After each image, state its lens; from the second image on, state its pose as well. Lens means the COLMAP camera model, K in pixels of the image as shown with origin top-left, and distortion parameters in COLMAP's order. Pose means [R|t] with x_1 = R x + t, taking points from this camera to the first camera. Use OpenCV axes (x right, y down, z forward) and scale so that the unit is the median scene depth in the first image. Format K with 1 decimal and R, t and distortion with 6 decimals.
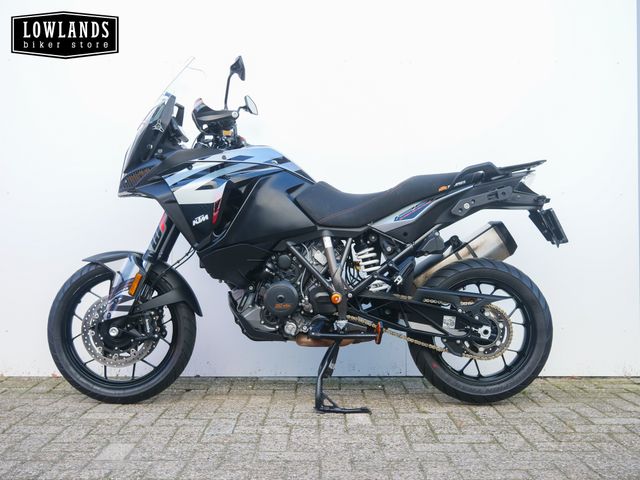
lens RADIAL K [[738.2, 0, 320.0], [0, 738.2, 240.0], [0, 0, 1]] dist [-0.001303, 0.003081]
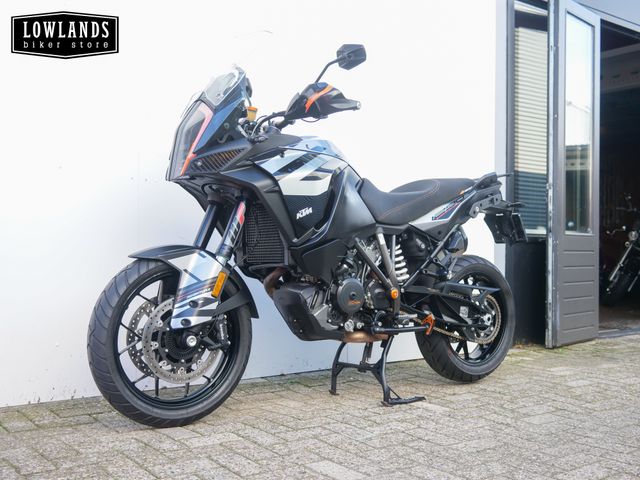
lens RADIAL K [[738.2, 0, 320.0], [0, 738.2, 240.0], [0, 0, 1]] dist [-0.001303, 0.003081]
pose [[0.794873, 0.014500, 0.606603, -0.677613], [-0.019930, 0.999799, 0.002218, 0.003976], [-0.606449, -0.013853, 0.795002, 0.242314]]
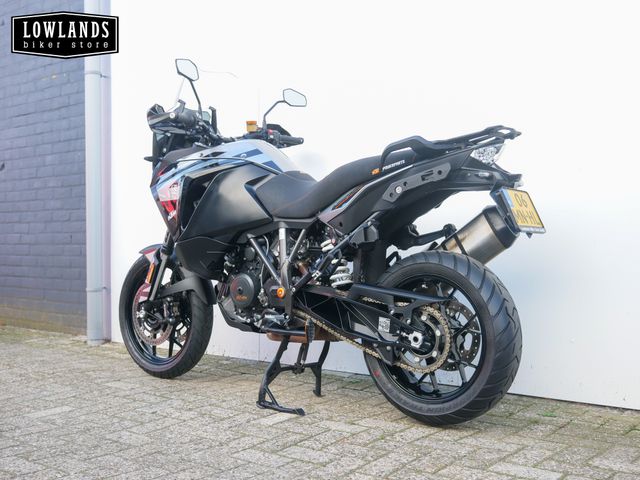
lens RADIAL K [[738.2, 0, 320.0], [0, 738.2, 240.0], [0, 0, 1]] dist [-0.001303, 0.003081]
pose [[0.783273, -0.005707, -0.621651, 0.654520], [0.015364, 0.999830, 0.010180, 0.001548], [0.621488, -0.017524, 0.783228, 0.272955]]
